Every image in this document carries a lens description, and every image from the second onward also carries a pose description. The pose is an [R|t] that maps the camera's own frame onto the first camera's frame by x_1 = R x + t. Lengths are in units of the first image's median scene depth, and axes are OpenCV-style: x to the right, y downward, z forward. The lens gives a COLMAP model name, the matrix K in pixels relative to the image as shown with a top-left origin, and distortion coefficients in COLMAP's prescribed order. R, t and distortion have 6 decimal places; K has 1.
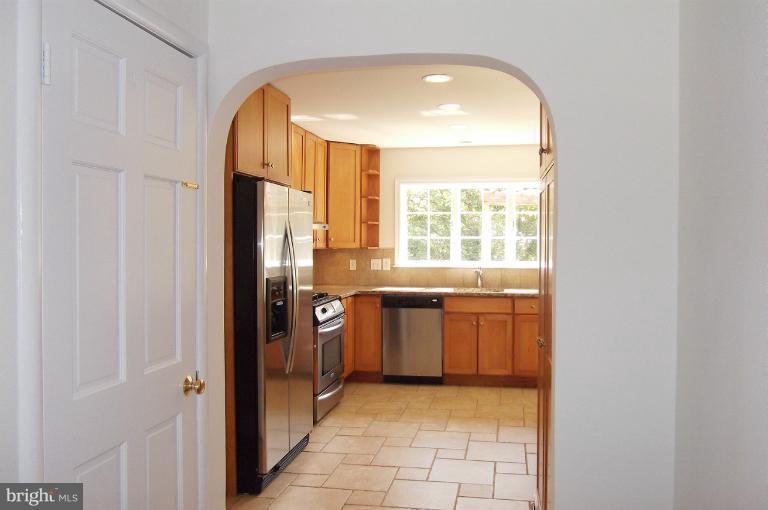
lens RADIAL K [[640.9, 0, 384.5], [0, 640.9, 252.9], [0, 0, 1]] dist [0.070888, 0.006379]
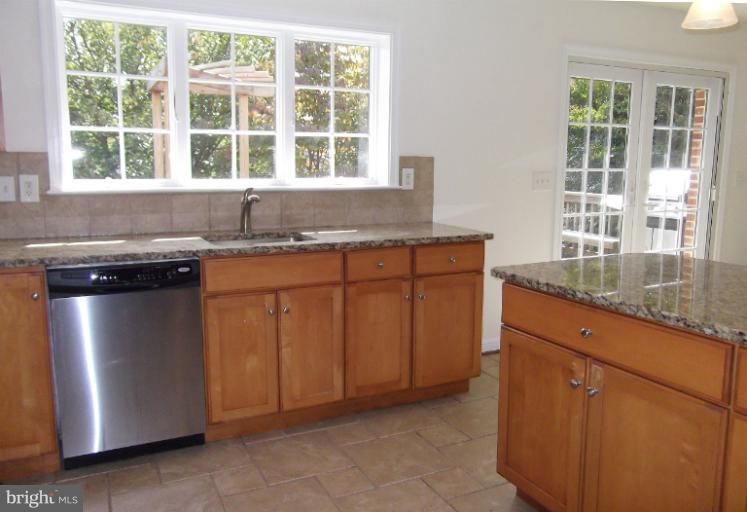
lens RADIAL K [[633.6, 0, 374.3], [0, 633.6, 255.1], [0, 0, 1]] dist [-0.001047, -0.003714]
pose [[0.801526, -0.081047, 0.592441, -0.071147], [0.000913, 0.990937, 0.134327, 0.005924], [-0.597959, -0.107125, 0.794336, 0.566815]]
